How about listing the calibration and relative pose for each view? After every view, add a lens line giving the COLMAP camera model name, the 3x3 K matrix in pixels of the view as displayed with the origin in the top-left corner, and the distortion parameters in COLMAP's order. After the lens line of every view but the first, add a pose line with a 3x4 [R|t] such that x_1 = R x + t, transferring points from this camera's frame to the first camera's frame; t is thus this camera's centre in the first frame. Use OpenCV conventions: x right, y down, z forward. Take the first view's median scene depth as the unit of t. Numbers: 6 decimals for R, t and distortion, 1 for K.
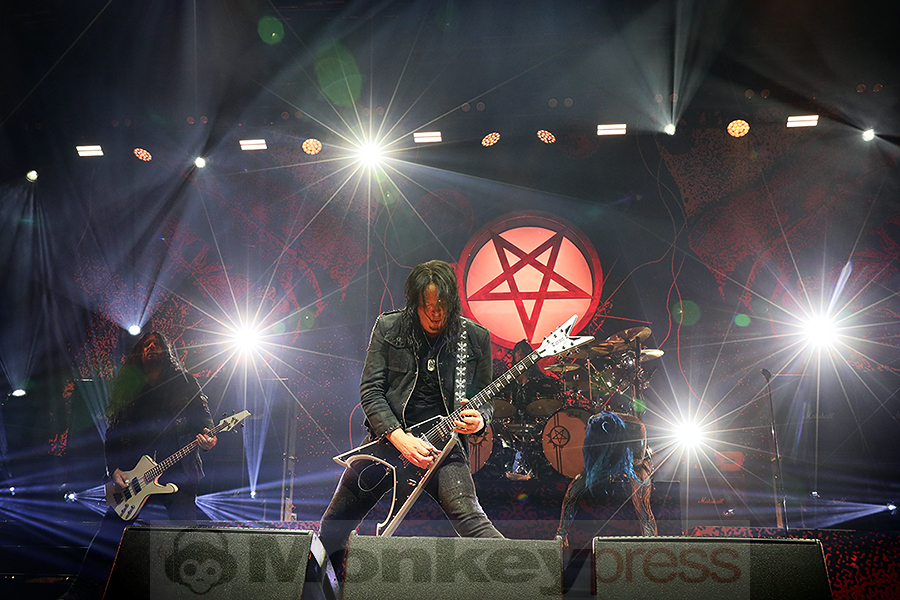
lens RADIAL K [[886.4, 0, 430.1], [0, 886.4, 279.2], [0, 0, 1]] dist [0.004512, 0.000000]
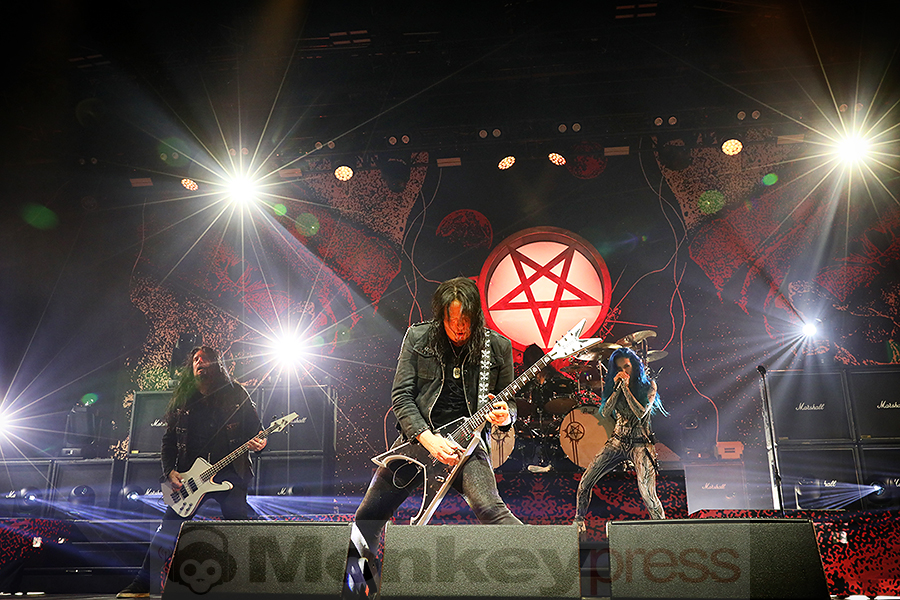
lens RADIAL K [[821.2, 0, 450.8], [0, 821.2, 294.4], [0, 0, 1]] dist [-0.001739, 0.021925]
pose [[0.999702, -0.024219, -0.003154, -0.001256], [0.024230, 0.999700, 0.003475, -0.000451], [0.003069, -0.003551, 0.999989, -0.017990]]
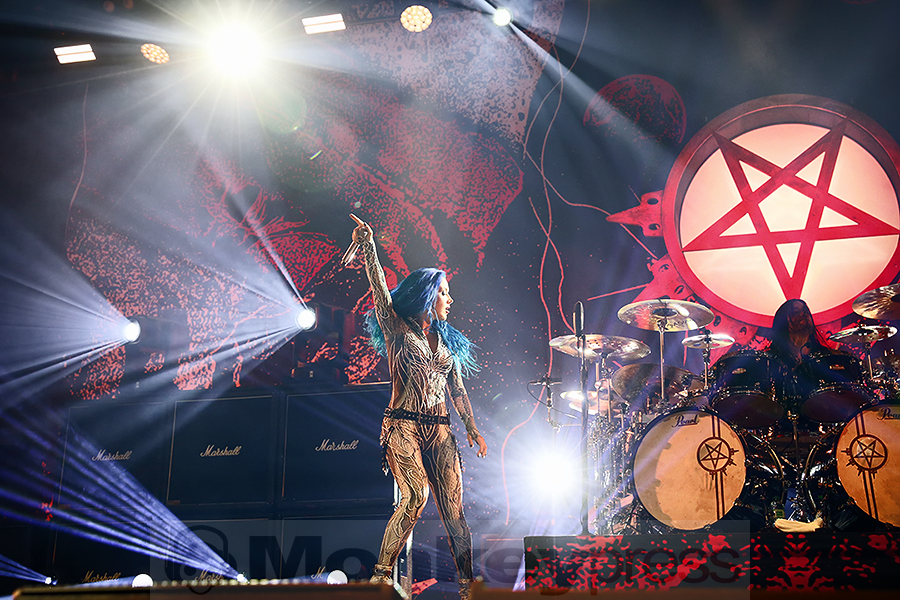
lens RADIAL K [[1259.4, 0, 443.1], [0, 1259.4, 304.7], [0, 0, 1]] dist [0.148314, 0.000000]
pose [[0.988896, -0.056580, -0.137420, -0.003642], [0.057456, 0.998345, 0.002413, 0.053928], [0.137056, -0.010282, 0.990510, 0.126817]]
